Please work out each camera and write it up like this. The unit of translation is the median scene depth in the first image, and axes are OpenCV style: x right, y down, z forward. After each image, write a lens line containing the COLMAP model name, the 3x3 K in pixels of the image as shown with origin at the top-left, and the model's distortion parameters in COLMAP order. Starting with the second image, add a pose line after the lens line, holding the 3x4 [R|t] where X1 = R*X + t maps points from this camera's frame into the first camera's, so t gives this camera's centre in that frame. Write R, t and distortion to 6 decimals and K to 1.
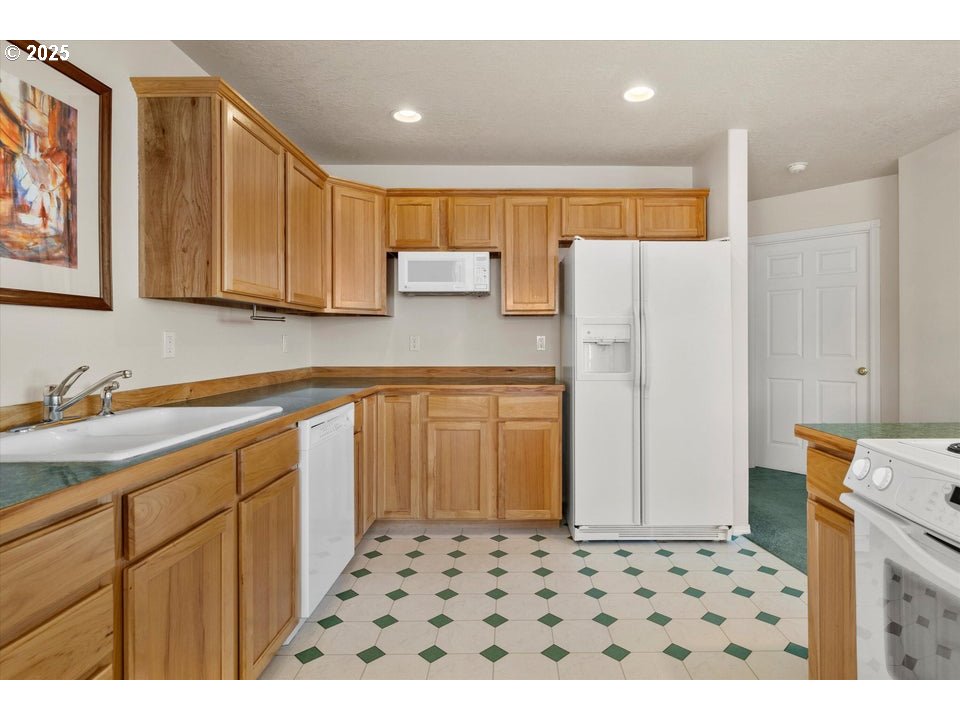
lens RADIAL K [[622.0, 0, 478.1], [0, 622.0, 343.0], [0, 0, 1]] dist [-0.004606, -0.000087]
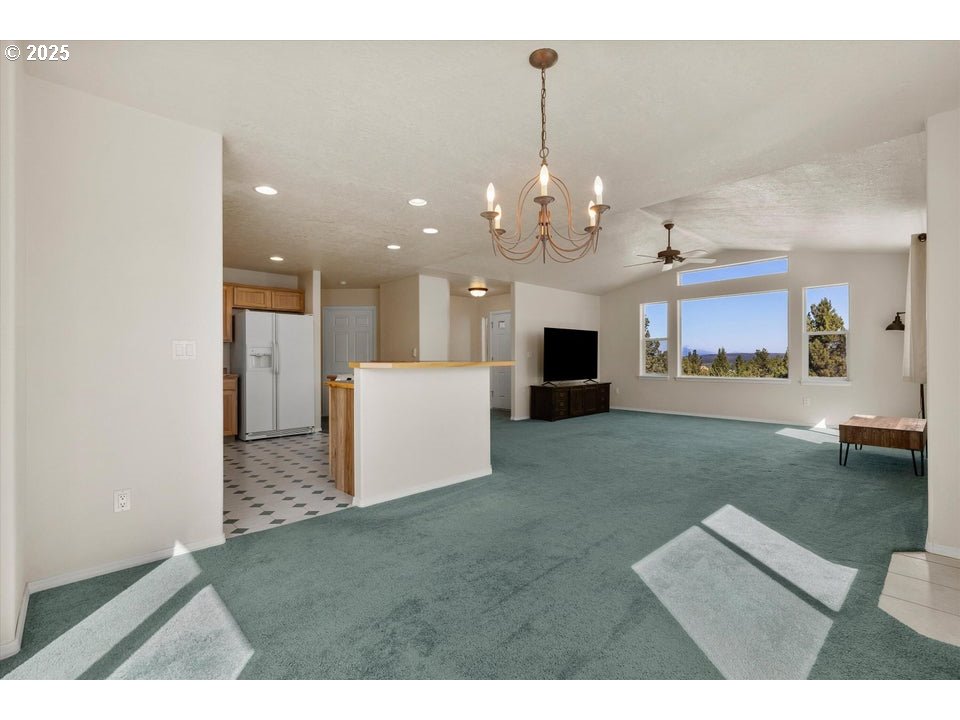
lens RADIAL K [[402.9, 0, 477.5], [0, 402.9, 356.4], [0, 0, 1]] dist [-0.002139, -0.000069]
pose [[0.728550, 0.000378, 0.684992, -0.223291], [0.001693, 0.999996, -0.002353, 0.008452], [-0.684990, 0.002874, 0.728547, -0.631278]]
